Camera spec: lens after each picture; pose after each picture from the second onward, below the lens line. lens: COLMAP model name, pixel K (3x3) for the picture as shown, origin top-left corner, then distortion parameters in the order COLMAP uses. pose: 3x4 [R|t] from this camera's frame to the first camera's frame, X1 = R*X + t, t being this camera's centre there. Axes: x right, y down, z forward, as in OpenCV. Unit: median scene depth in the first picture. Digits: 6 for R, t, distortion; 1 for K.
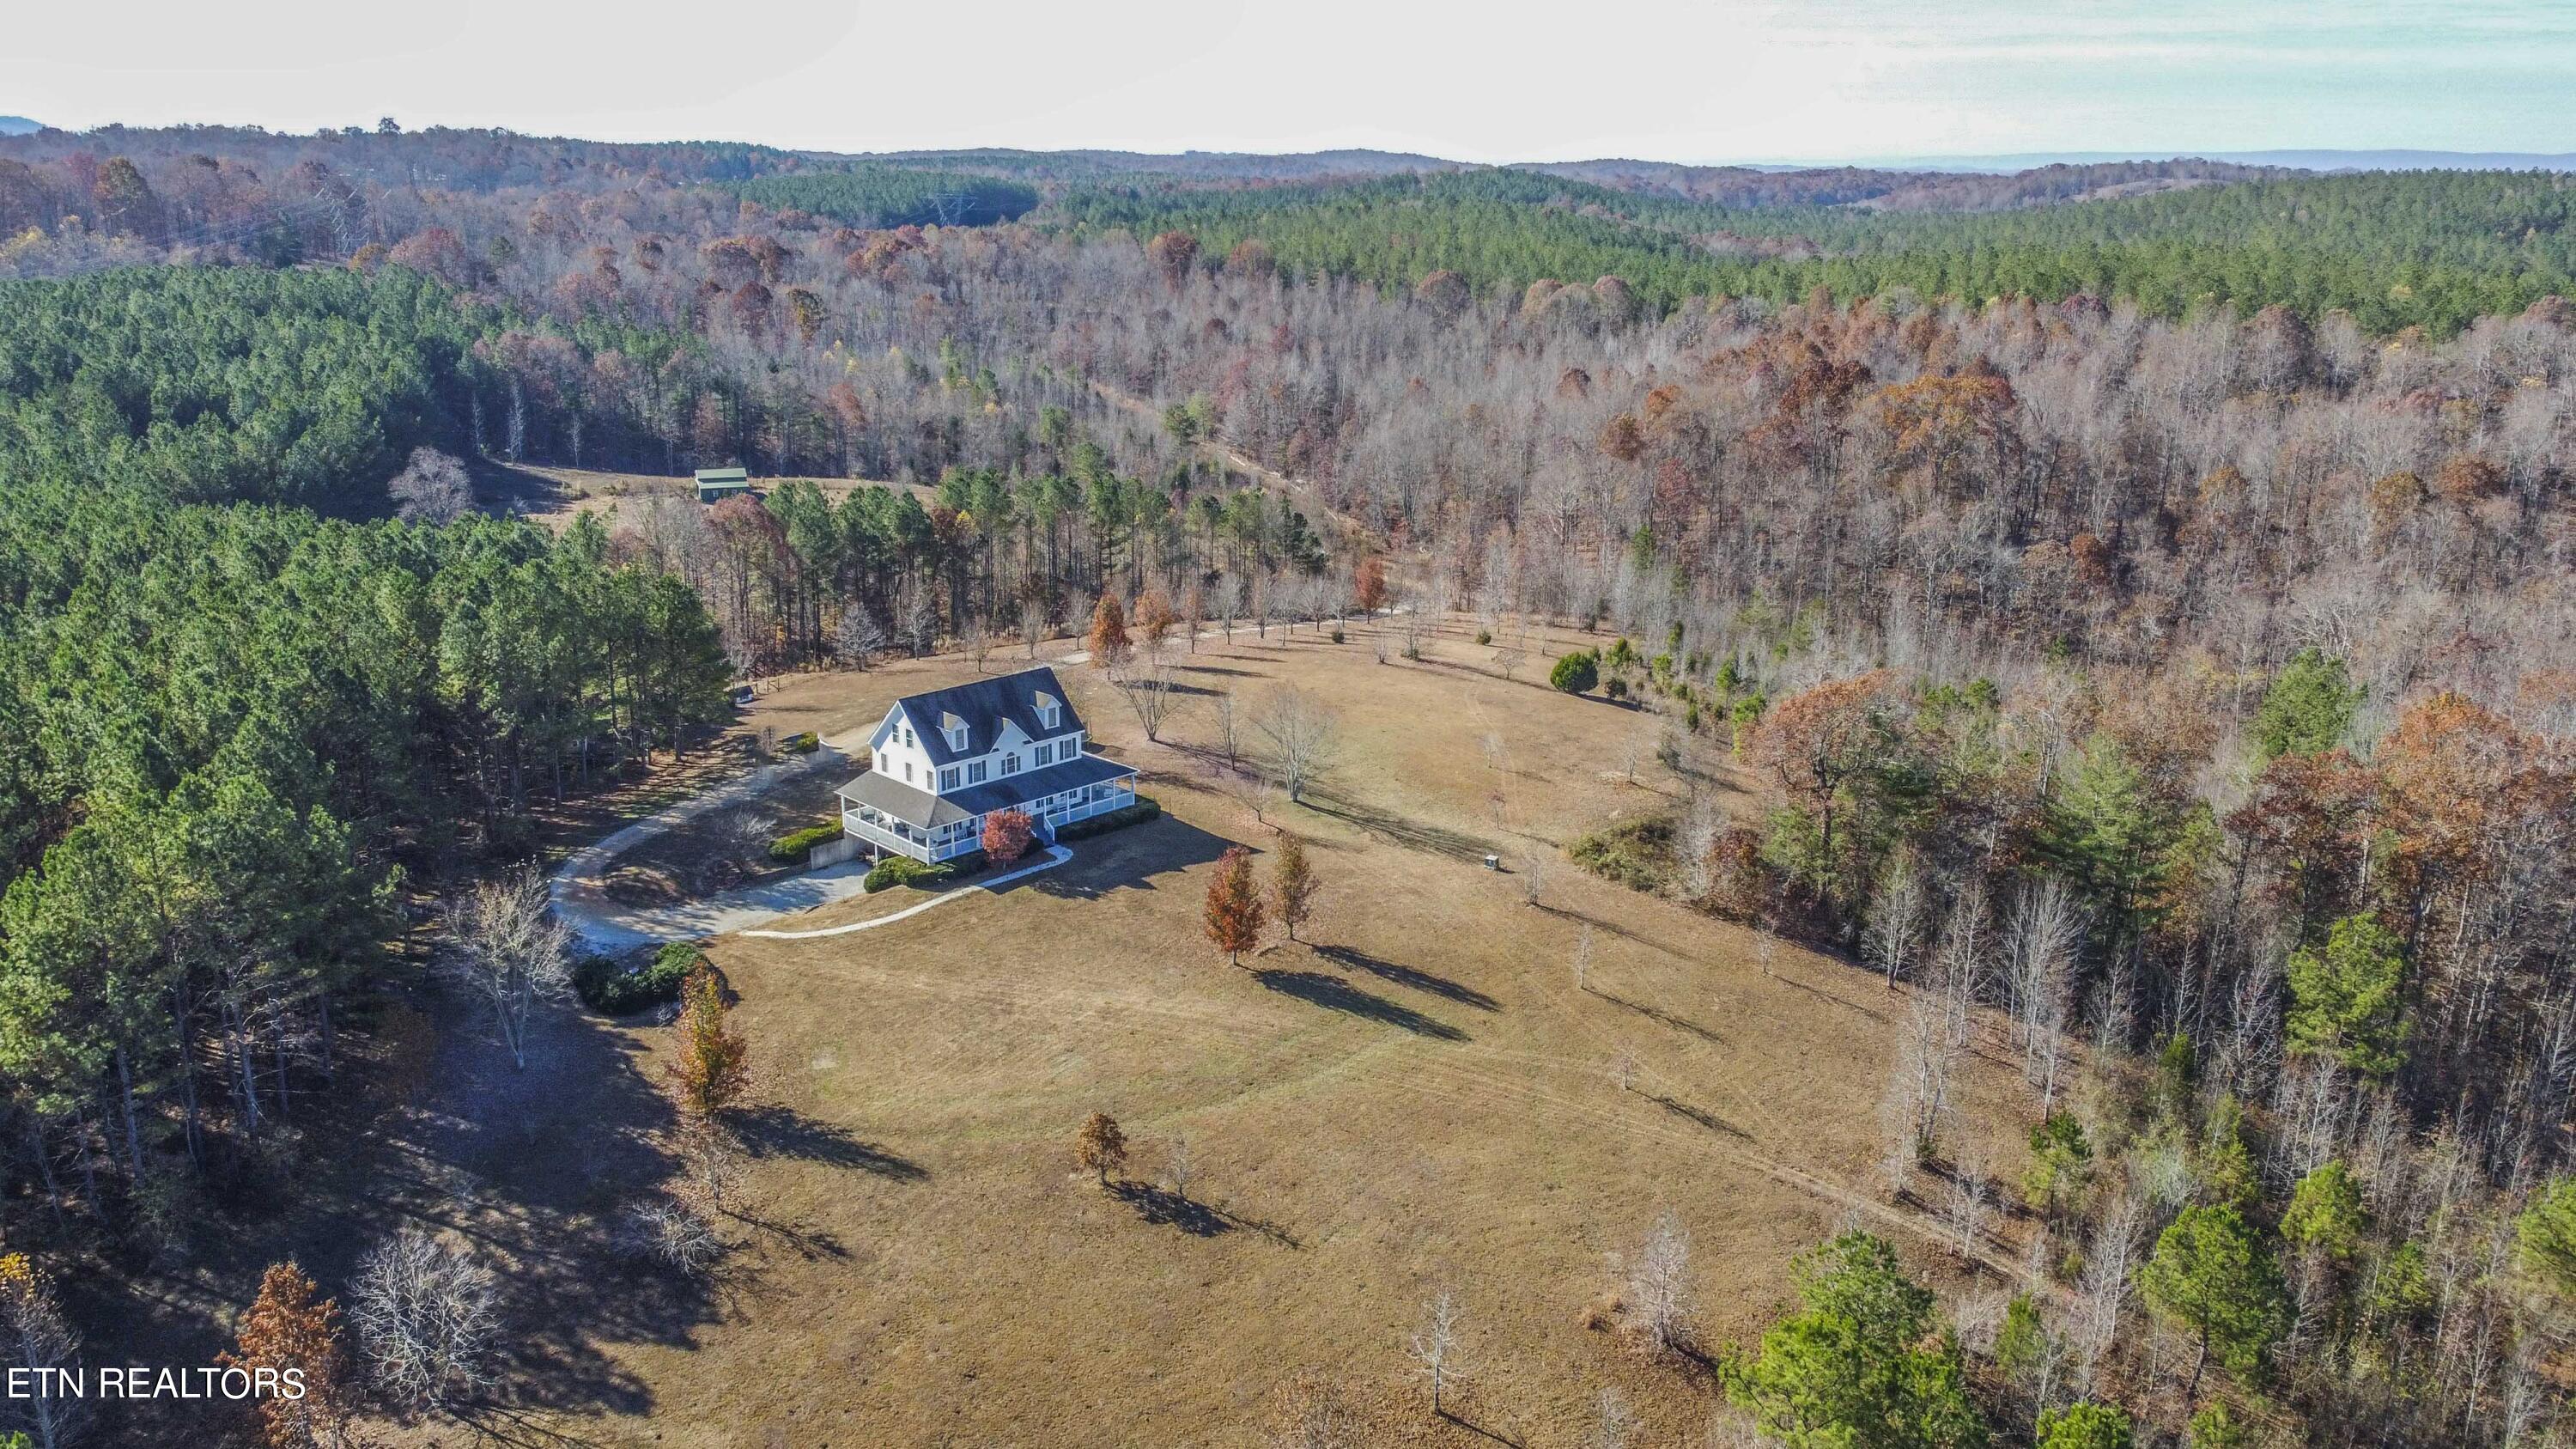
lens RADIAL K [[1929.7, 0, 1288.0], [0, 1929.7, 724.5], [0, 0, 1]] dist [0.000683, 0.000915]
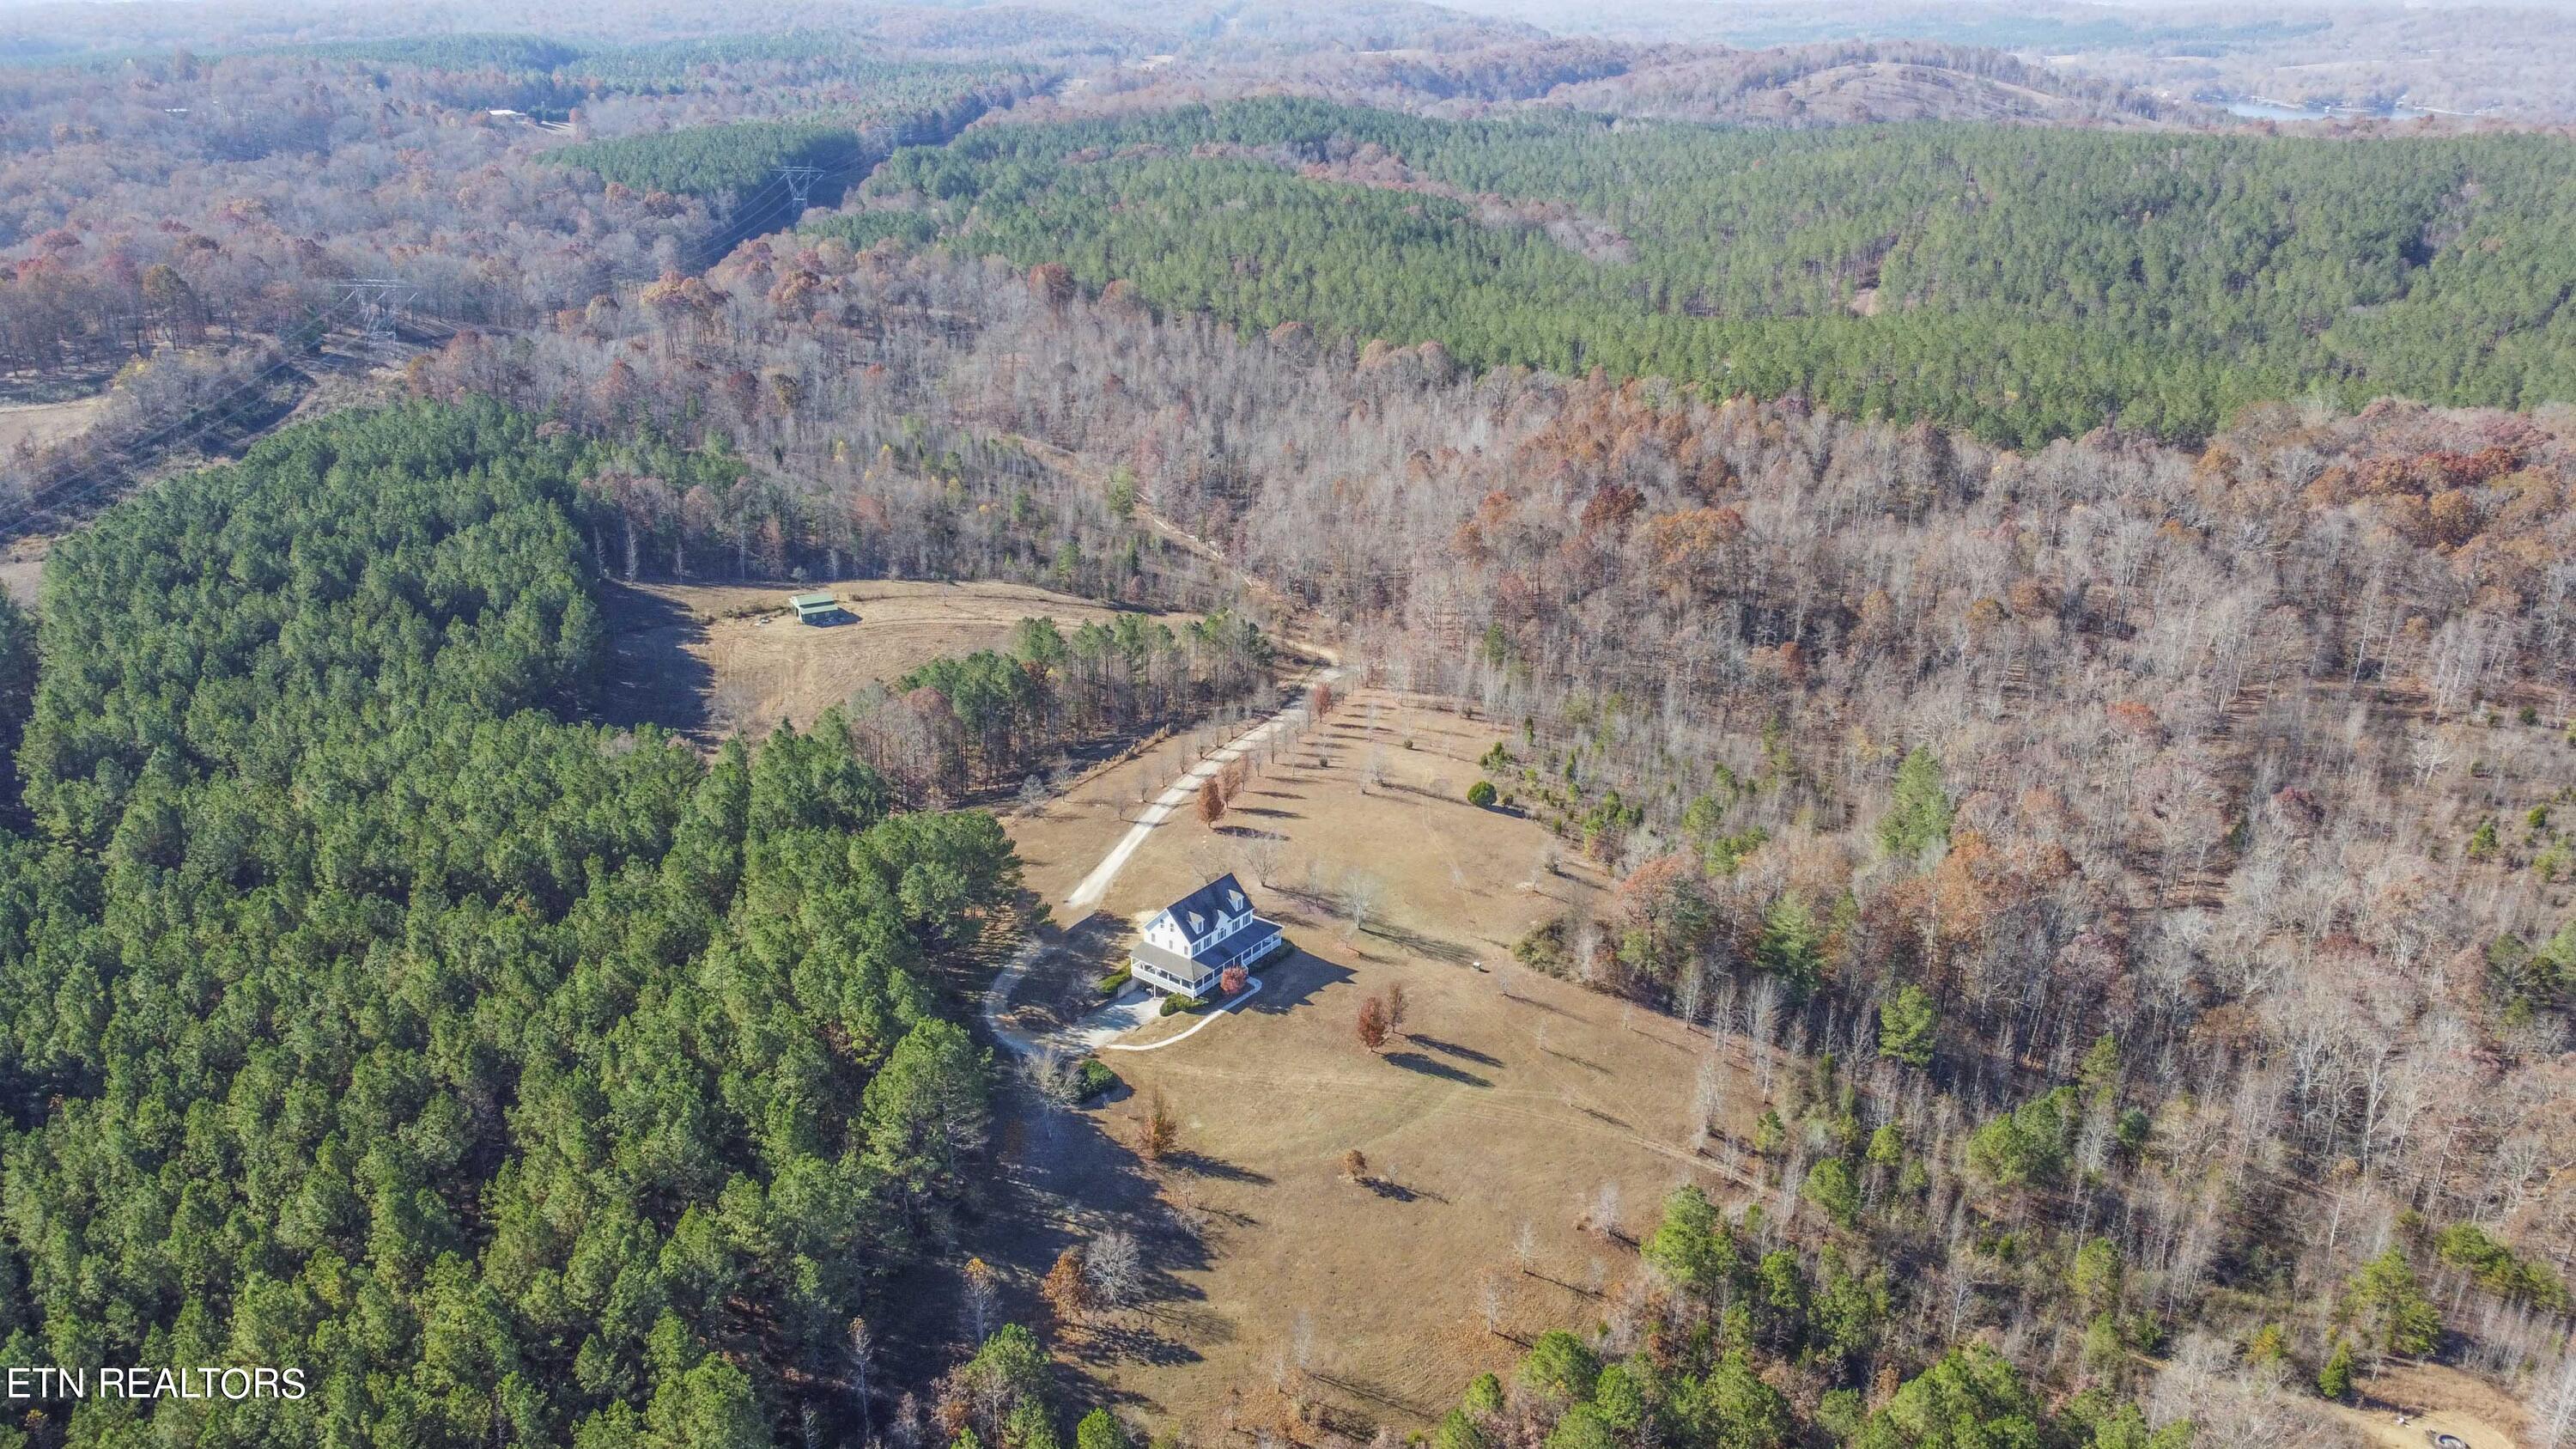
lens RADIAL K [[1949.4, 0, 1288.0], [0, 1949.4, 724.5], [0, 0, 1]] dist [0.006189, 0.001576]
pose [[0.990679, -0.045400, 0.128430, -0.325656], [0.032166, 0.994130, 0.103300, -0.384571], [-0.132366, -0.098206, 0.986324, -0.855001]]
